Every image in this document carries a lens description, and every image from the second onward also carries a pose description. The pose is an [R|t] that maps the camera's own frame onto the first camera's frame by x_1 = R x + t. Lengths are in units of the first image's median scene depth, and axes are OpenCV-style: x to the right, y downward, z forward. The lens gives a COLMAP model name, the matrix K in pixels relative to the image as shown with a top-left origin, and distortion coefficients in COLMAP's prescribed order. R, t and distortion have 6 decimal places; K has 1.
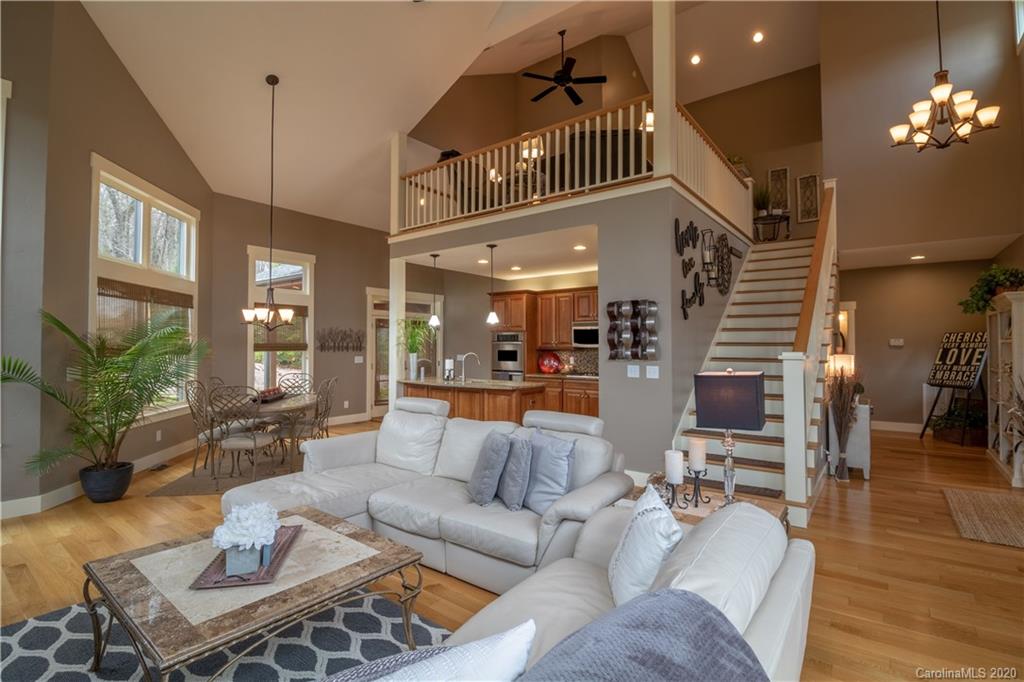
lens RADIAL K [[478.1, 0, 509.9], [0, 478.1, 334.2], [0, 0, 1]] dist [-0.010384, -0.009139]
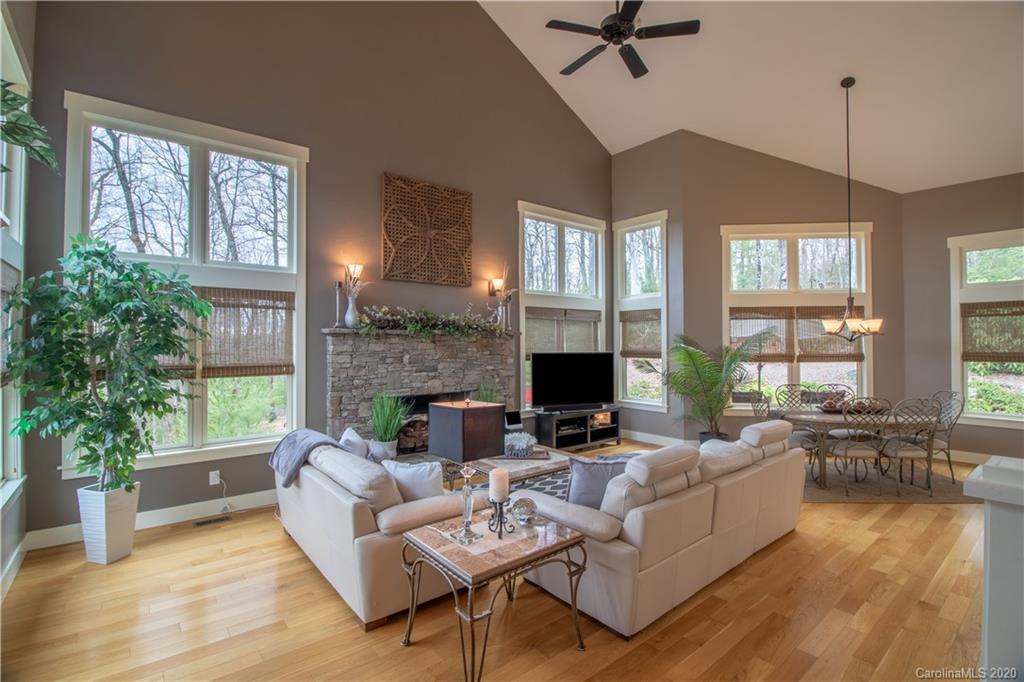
lens RADIAL K [[478.1, 0, 513.8], [0, 478.1, 335.5], [0, 0, 1]] dist [-0.010384, -0.009139]
pose [[-0.220530, -0.013830, -0.975282, 0.496255], [0.020583, 0.999611, -0.018829, -0.012658], [0.975163, -0.024227, -0.220160, 0.462507]]
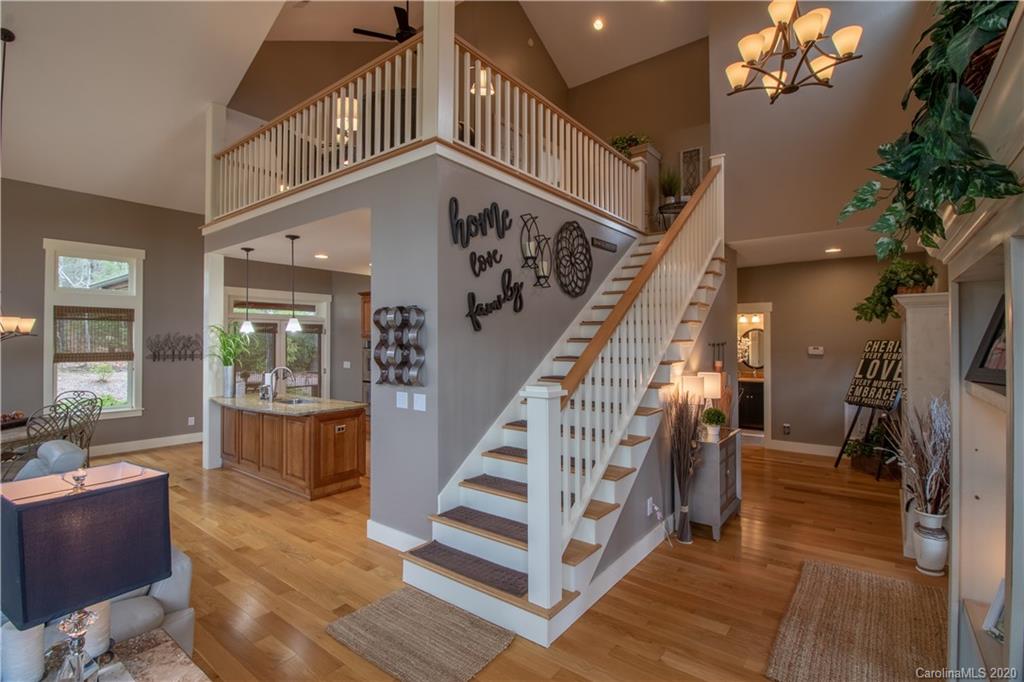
lens RADIAL K [[478.1, 0, 505.5], [0, 478.1, 335.4], [0, 0, 1]] dist [-0.010384, -0.009139]
pose [[0.999982, -0.001232, 0.005798, 0.303324], [0.001178, 0.999955, 0.009412, -0.022881], [-0.005809, -0.009405, 0.999939, 0.176020]]
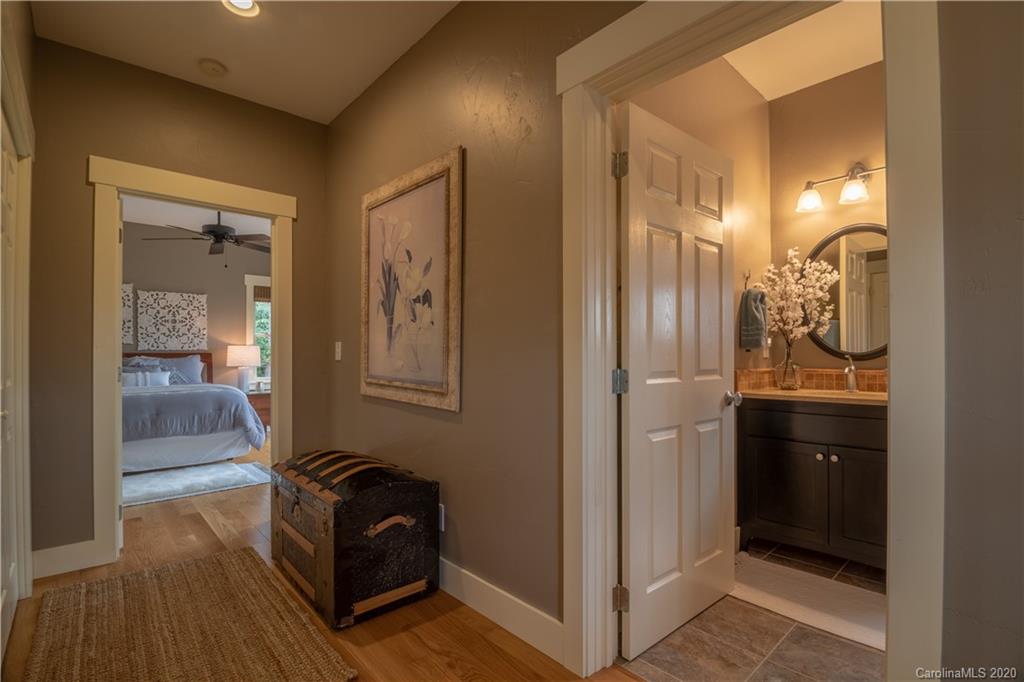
lens RADIAL K [[478.1, 0, 513.5], [0, 478.1, 350.3], [0, 0, 1]] dist [-0.010384, -0.009139]
pose [[0.988788, -0.001630, -0.149320, 0.821928], [0.004537, 0.999807, 0.019134, 0.073324], [0.149260, -0.019597, 0.988604, 1.134557]]
